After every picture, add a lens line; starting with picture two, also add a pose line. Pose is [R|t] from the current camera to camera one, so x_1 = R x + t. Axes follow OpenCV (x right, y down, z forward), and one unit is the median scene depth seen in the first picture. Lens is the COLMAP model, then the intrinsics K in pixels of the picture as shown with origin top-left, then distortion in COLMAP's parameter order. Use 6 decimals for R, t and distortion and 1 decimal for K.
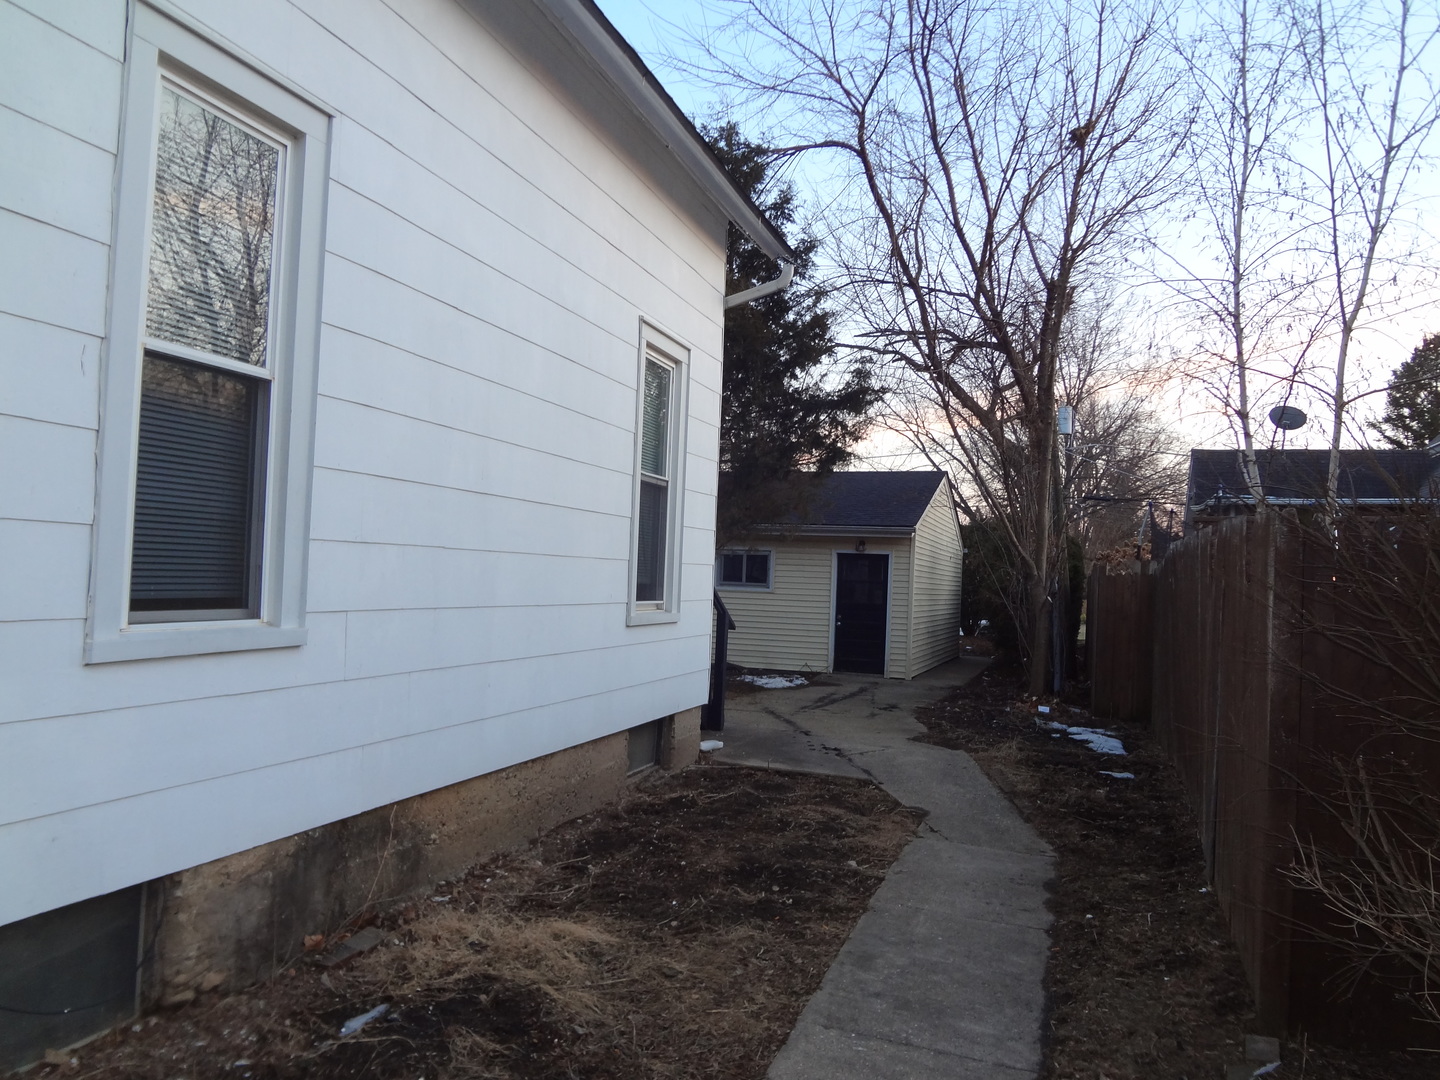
lens RADIAL K [[1065.1, 0, 720.0], [0, 1065.1, 540.0], [0, 0, 1]] dist [-0.060517, 0.001644]
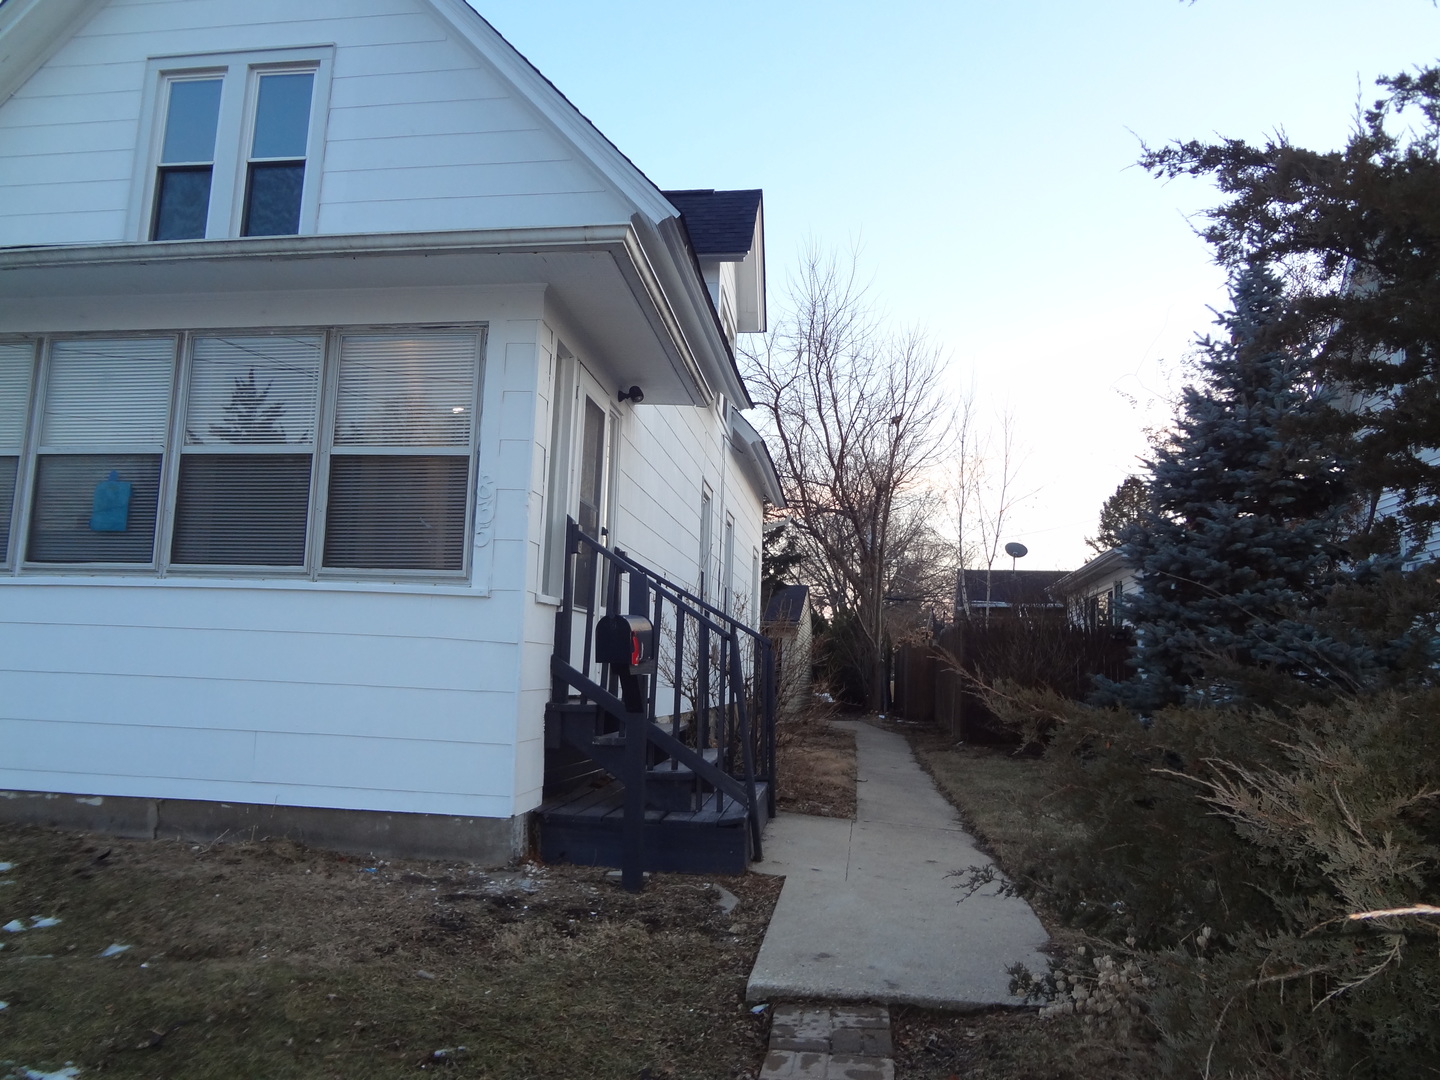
lens RADIAL K [[1065.1, 0, 720.0], [0, 1065.1, 540.0], [0, 0, 1]] dist [-0.060517, 0.001644]
pose [[0.981822, 0.012929, 0.189361, -0.211543], [0.003259, 0.996382, -0.084926, 0.001723], [-0.189774, 0.084000, 0.978228, -0.515273]]
